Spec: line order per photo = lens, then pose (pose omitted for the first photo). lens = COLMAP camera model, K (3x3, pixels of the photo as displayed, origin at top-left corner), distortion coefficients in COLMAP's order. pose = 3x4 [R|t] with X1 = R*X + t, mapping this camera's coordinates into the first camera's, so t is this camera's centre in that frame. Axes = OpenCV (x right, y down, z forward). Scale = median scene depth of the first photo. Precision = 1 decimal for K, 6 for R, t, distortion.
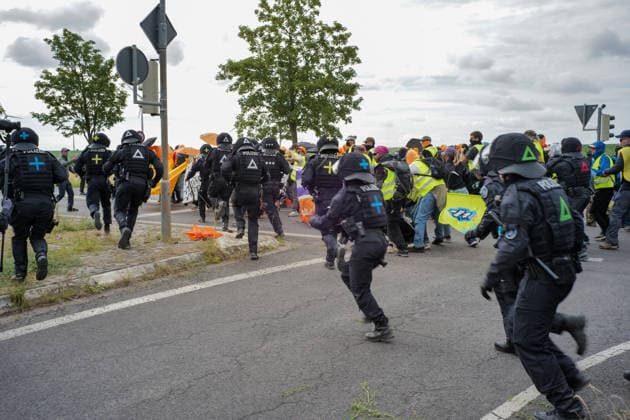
lens RADIAL K [[624.5, 0, 315.0], [0, 624.5, 210.0], [0, 0, 1]] dist [0.004625, 0.026190]
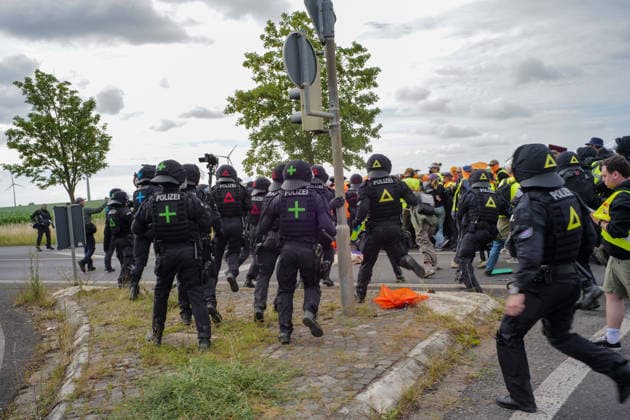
lens RADIAL K [[597.4, 0, 289.2], [0, 597.4, 210.6], [0, 0, 1]] dist [0.005283, 0.012166]
pose [[0.994898, -0.067792, 0.074709, -0.134666], [0.071909, 0.995955, -0.053876, -0.016913], [-0.070755, 0.058974, 0.995749, 0.147939]]
